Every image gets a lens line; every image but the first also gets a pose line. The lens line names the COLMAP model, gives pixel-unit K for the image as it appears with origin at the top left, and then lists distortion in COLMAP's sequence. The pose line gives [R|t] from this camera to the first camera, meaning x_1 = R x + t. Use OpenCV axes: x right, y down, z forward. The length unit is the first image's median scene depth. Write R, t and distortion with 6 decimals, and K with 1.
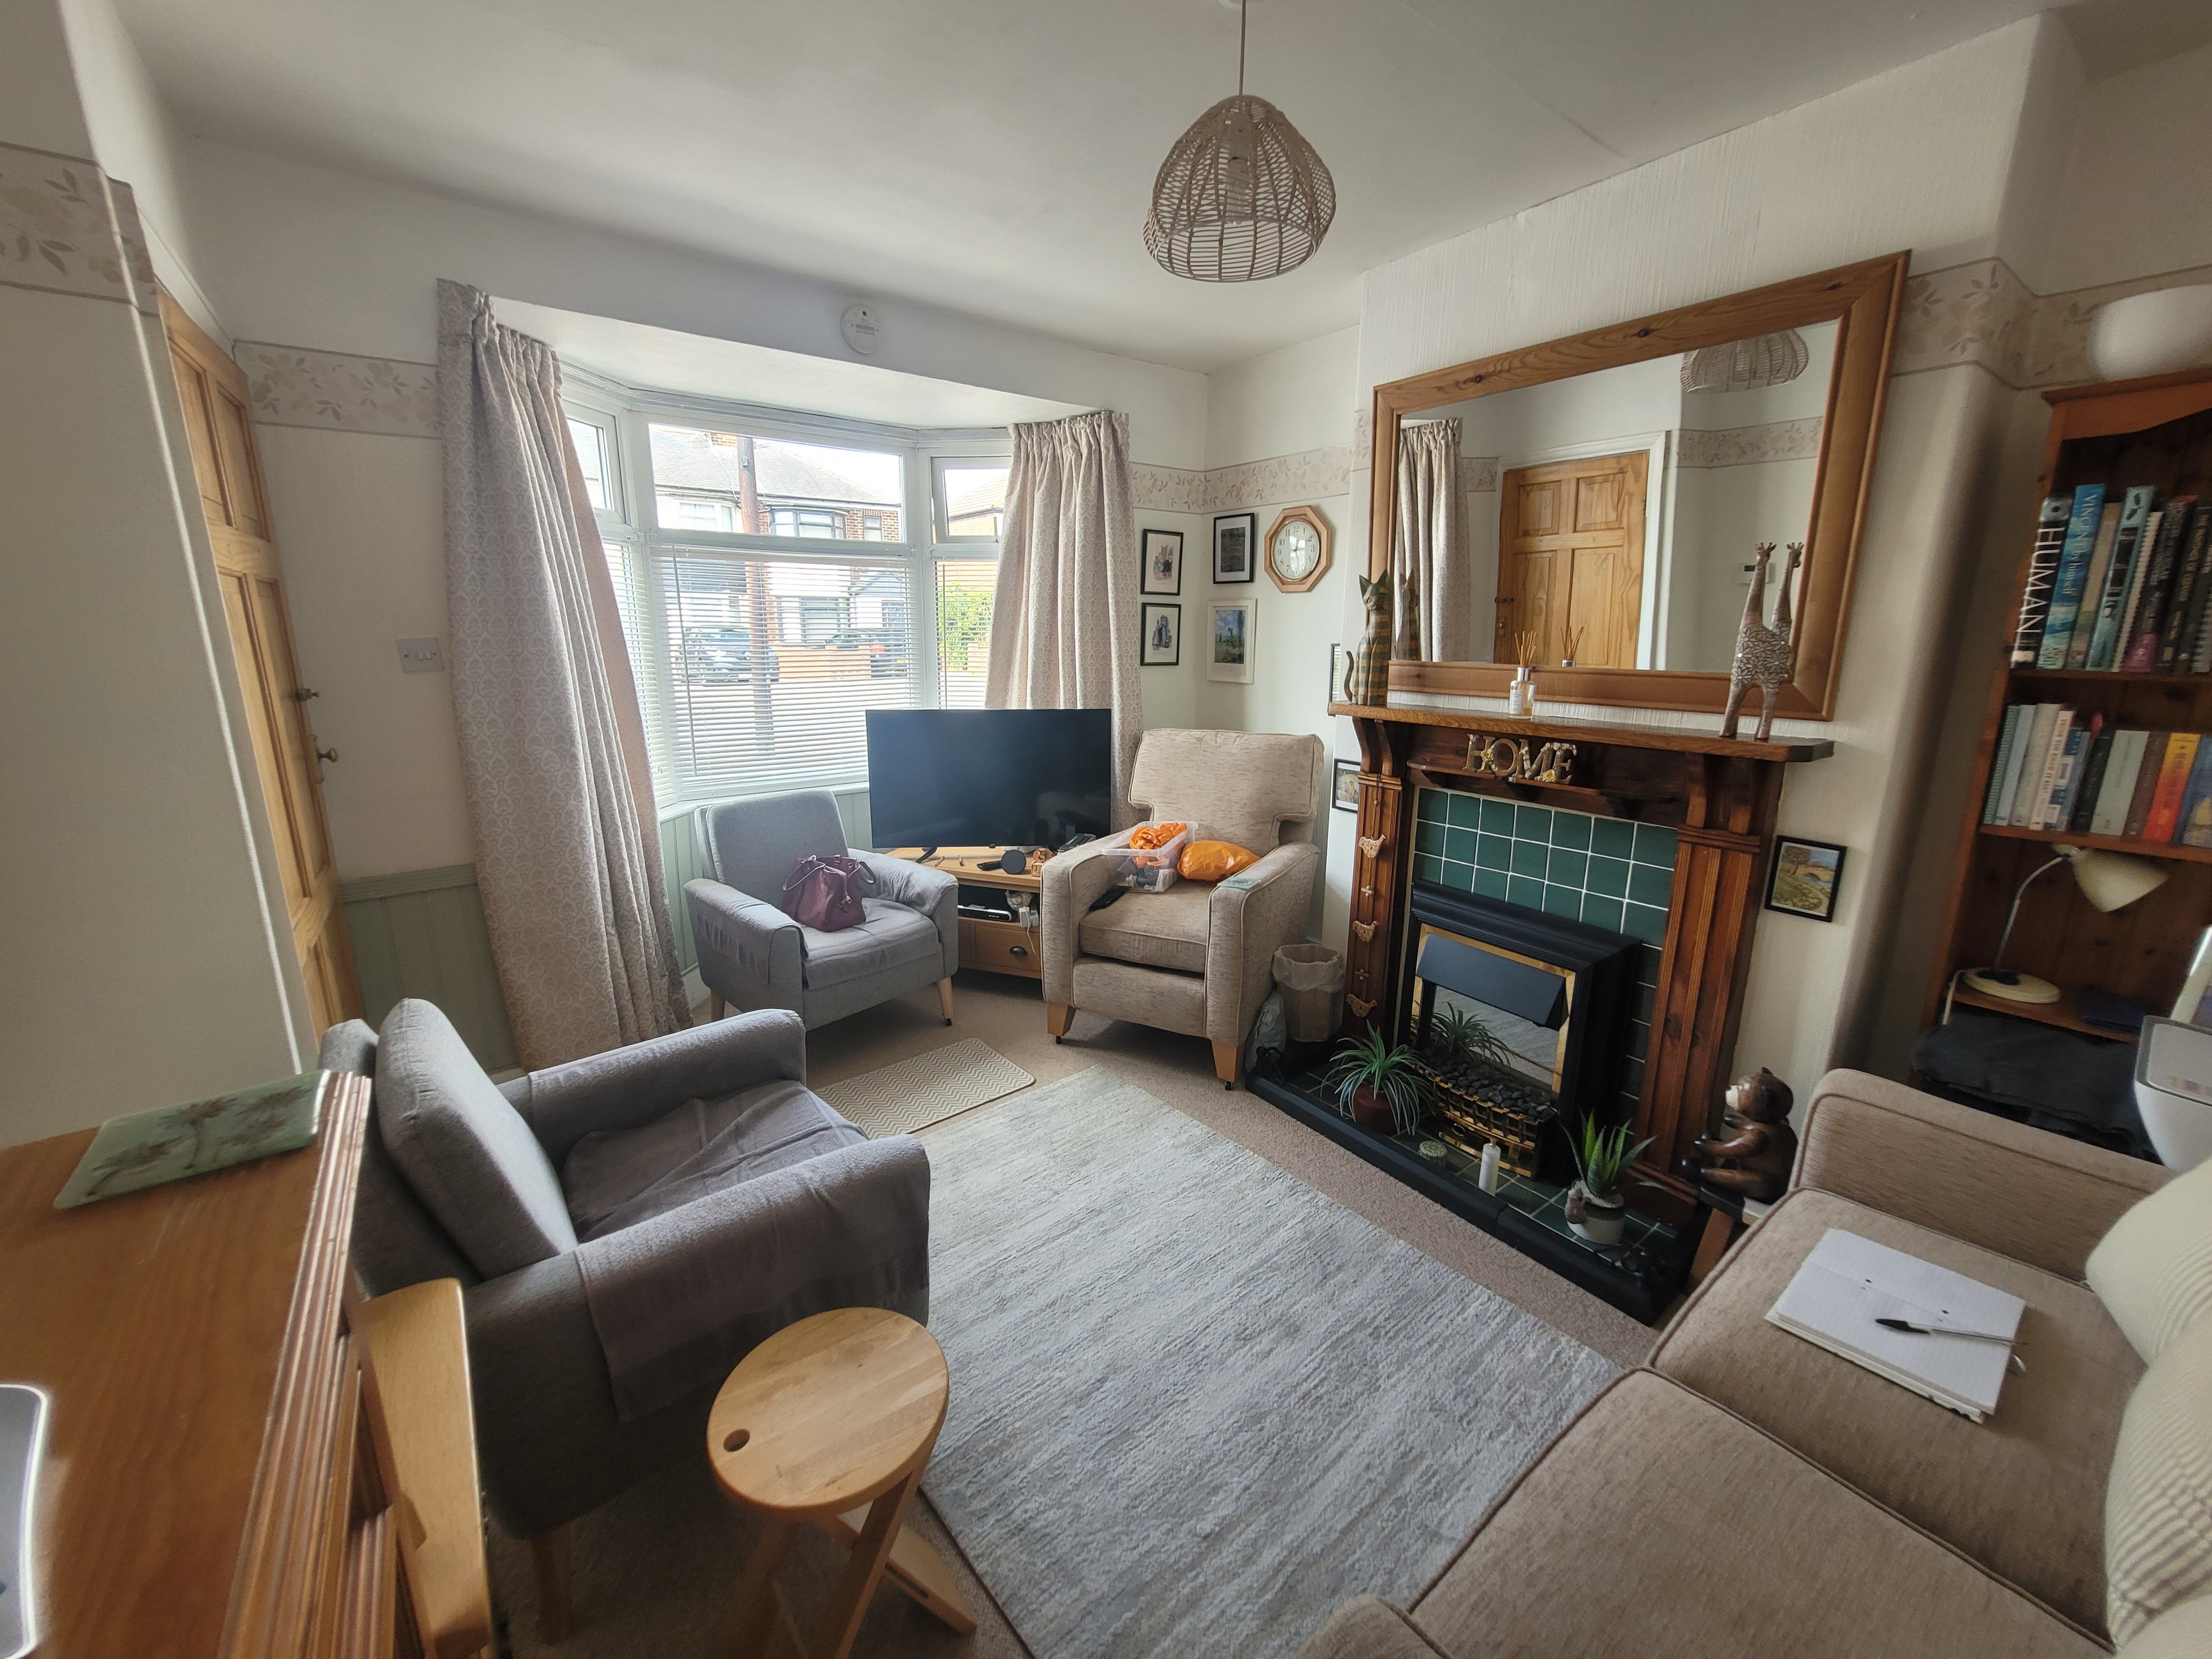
lens RADIAL K [[874.3, 0, 1098.8], [0, 874.3, 821.7], [0, 0, 1]] dist [-0.001960, -0.000436]
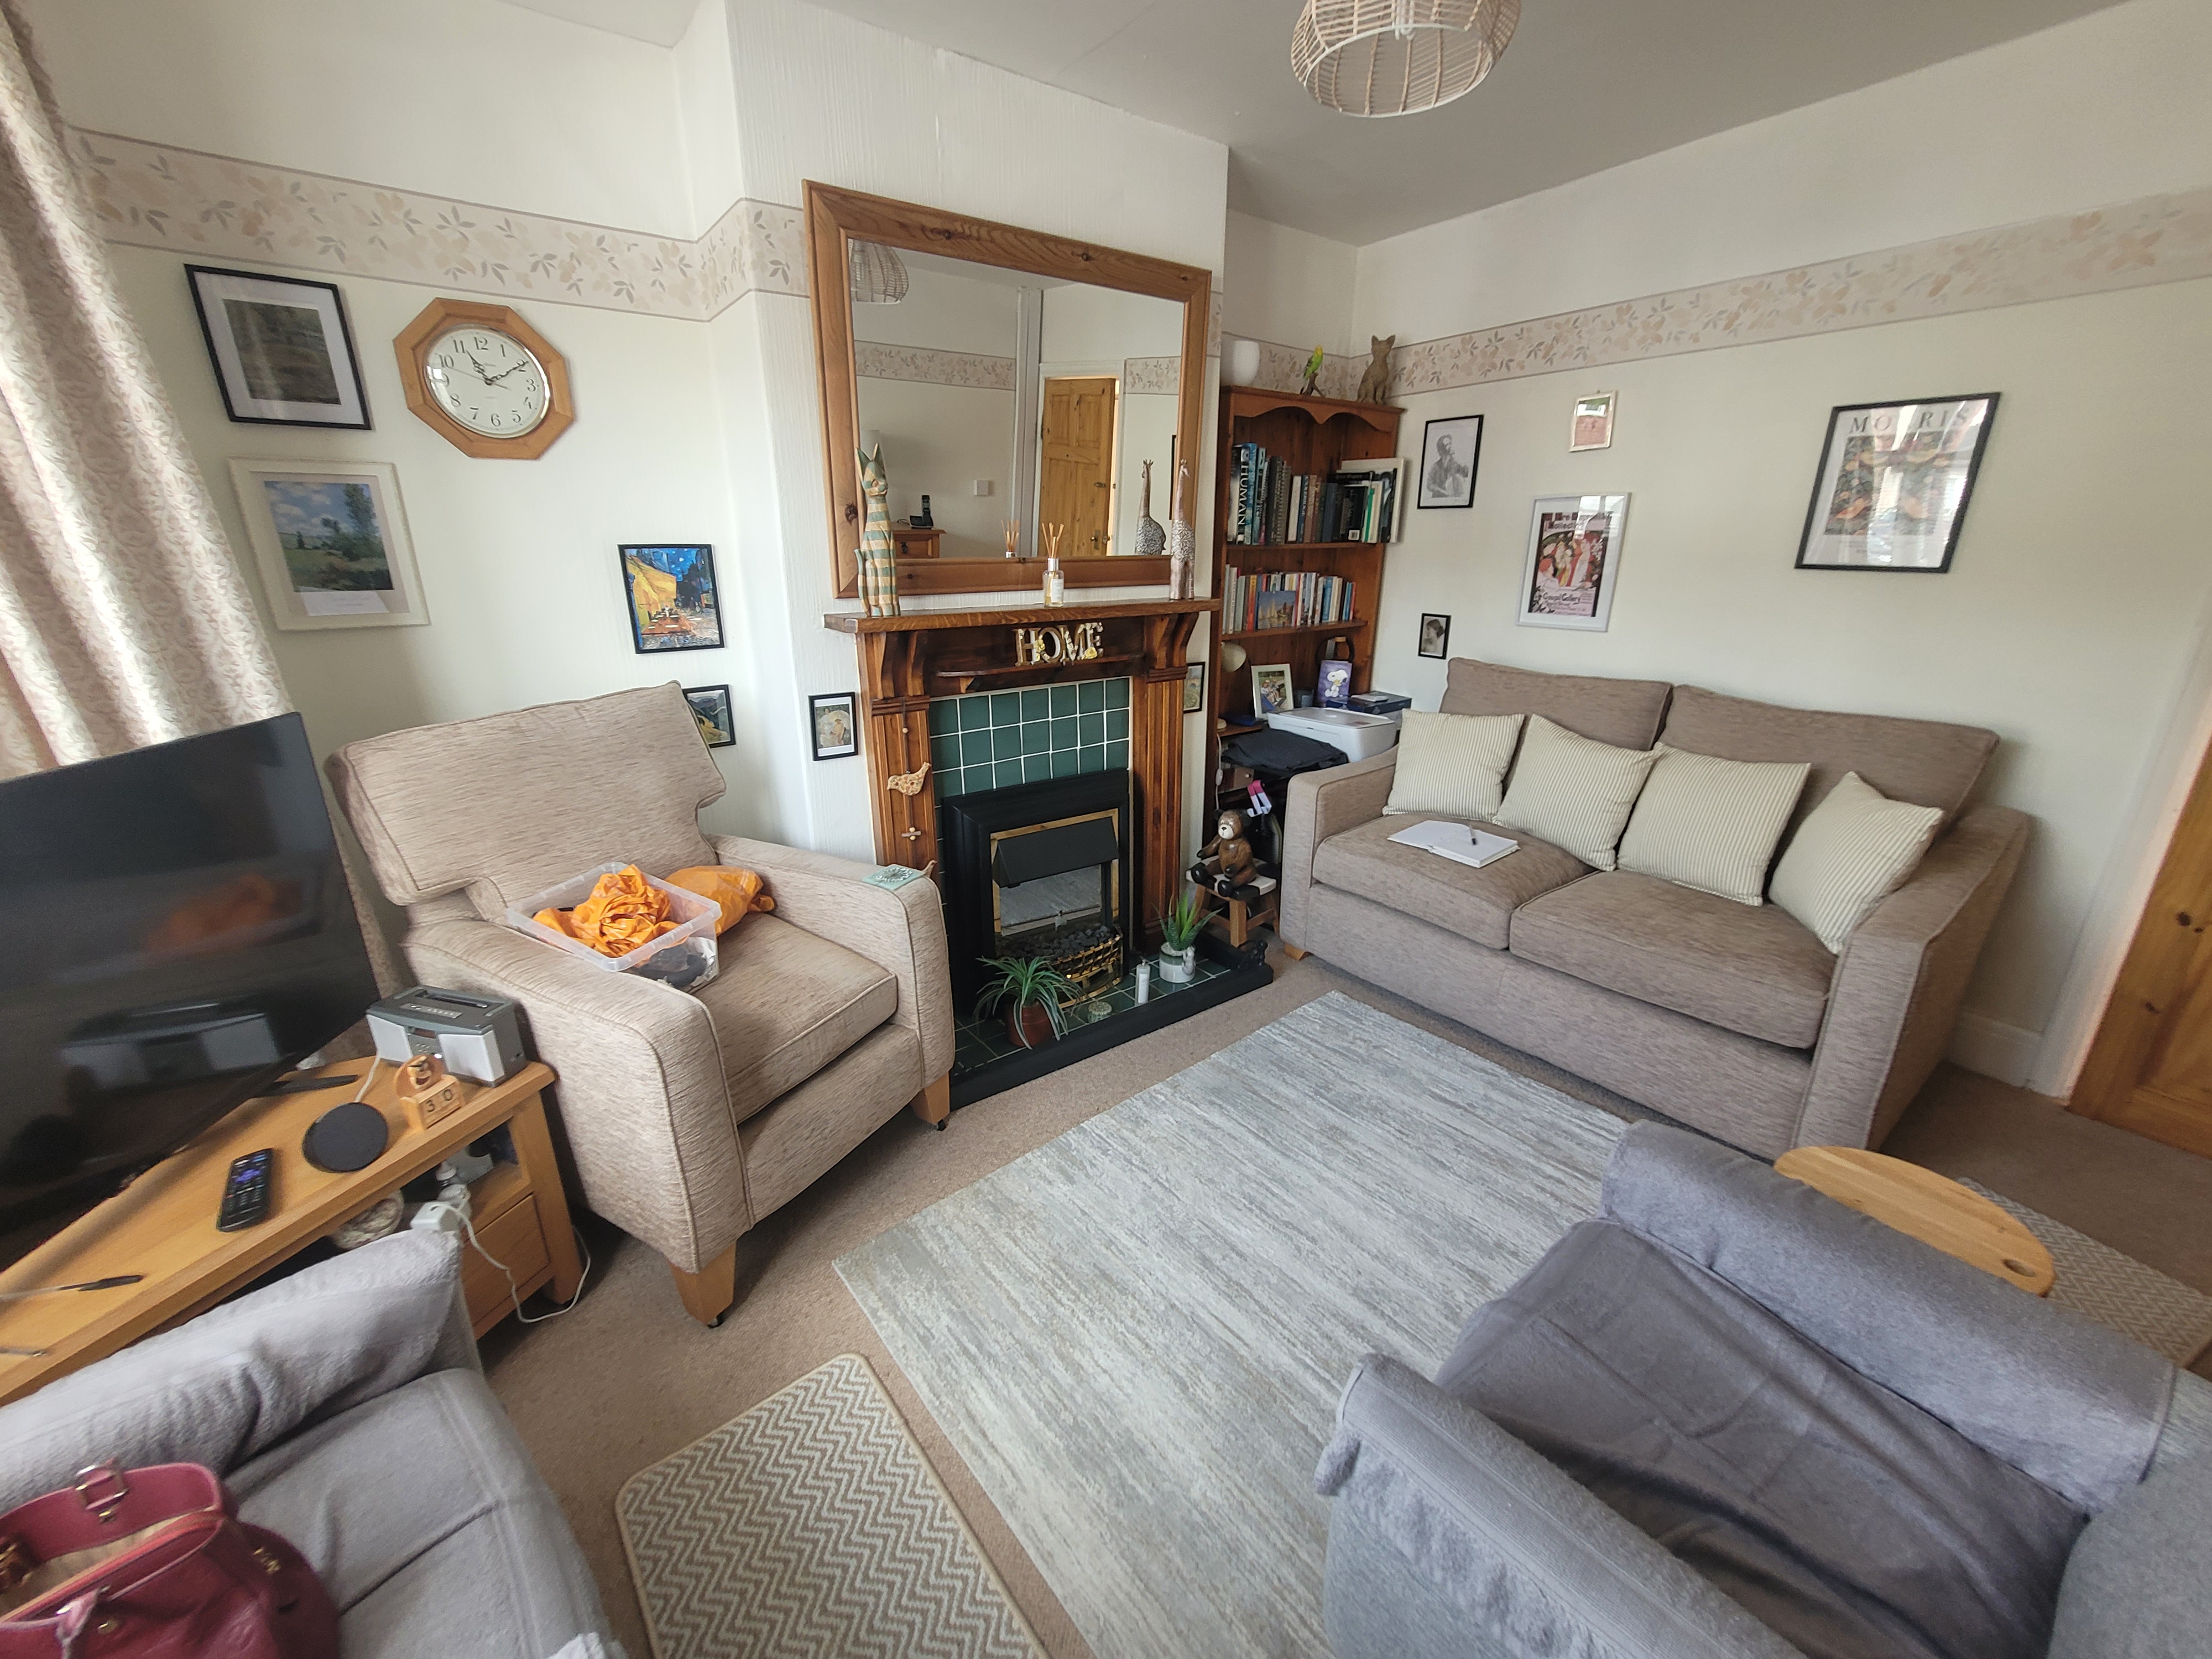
lens RADIAL K [[874.3, 0, 1098.8], [0, 874.3, 821.7], [0, 0, 1]] dist [-0.001960, -0.000436]
pose [[-0.002272, -0.310664, 0.950517, -0.582870], [0.221740, 0.926700, 0.303410, -0.175013], [-0.975103, 0.211457, 0.066781, 0.873985]]
